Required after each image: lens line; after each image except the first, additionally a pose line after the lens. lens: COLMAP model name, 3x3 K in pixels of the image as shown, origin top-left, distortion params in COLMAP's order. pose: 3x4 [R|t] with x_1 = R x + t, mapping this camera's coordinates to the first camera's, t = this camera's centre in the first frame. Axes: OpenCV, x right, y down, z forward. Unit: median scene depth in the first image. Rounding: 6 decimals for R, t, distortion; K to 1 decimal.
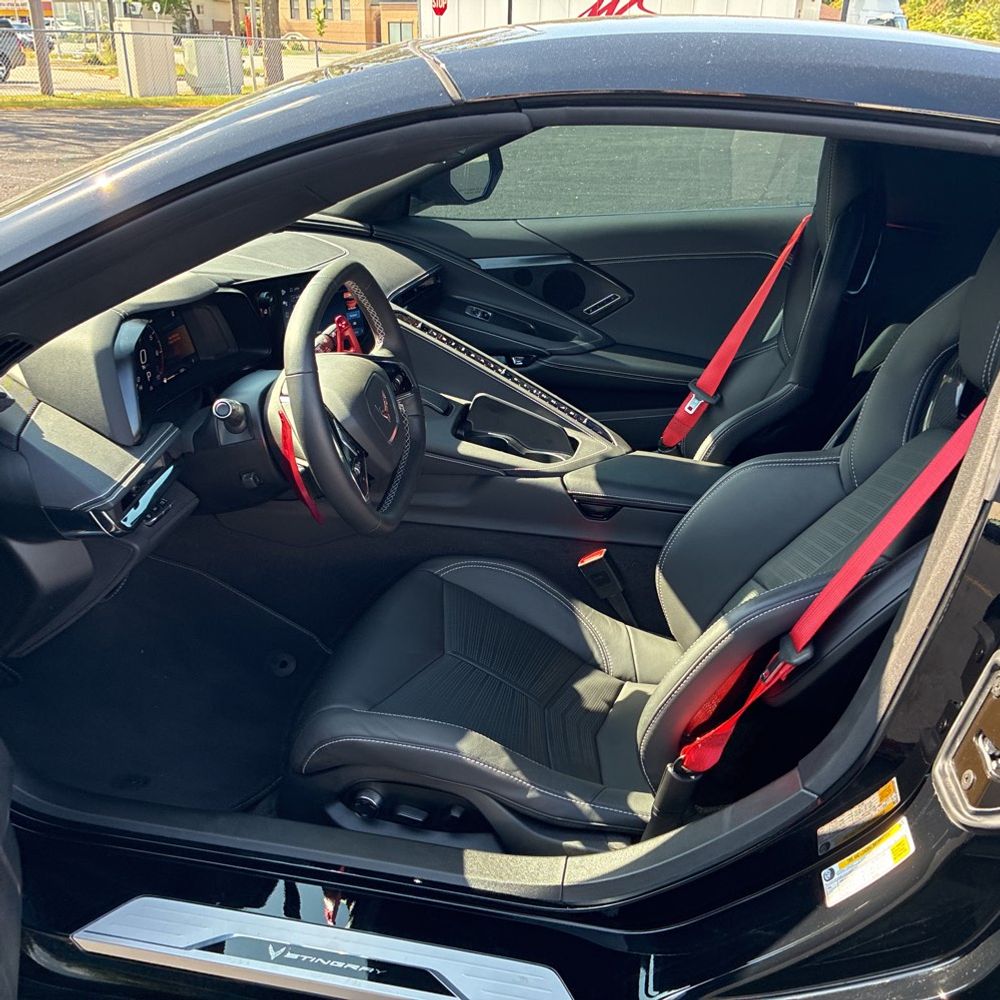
lens RADIAL K [[997.3, 0, 500.0], [0, 997.3, 500.0], [0, 0, 1]] dist [0.025007, -0.012651]
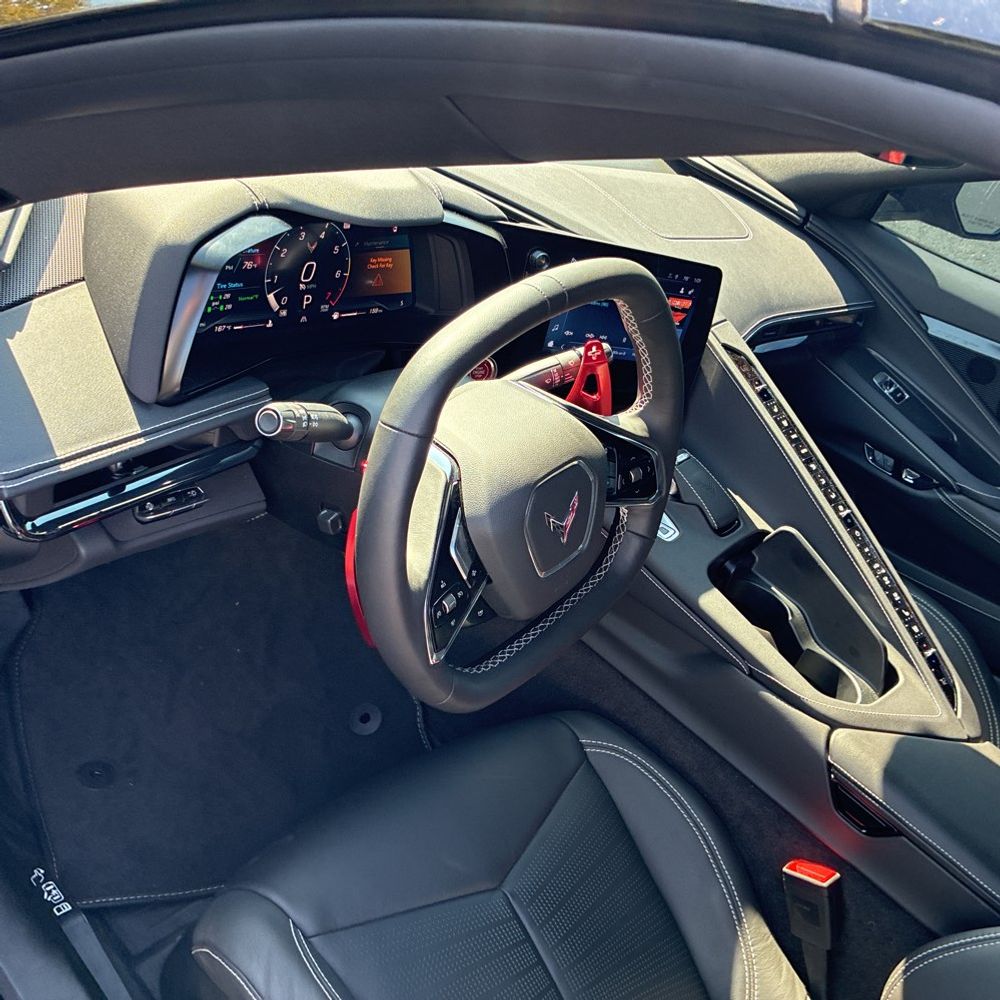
lens RADIAL K [[990.2, 0, 496.9], [0, 990.2, 494.3], [0, 0, 1]] dist [0.061048, -0.102996]
pose [[0.813887, 0.477235, -0.331412, 0.028883], [-0.455324, 0.878203, 0.146425, -0.139249], [0.360926, 0.031727, 0.932055, 0.360949]]
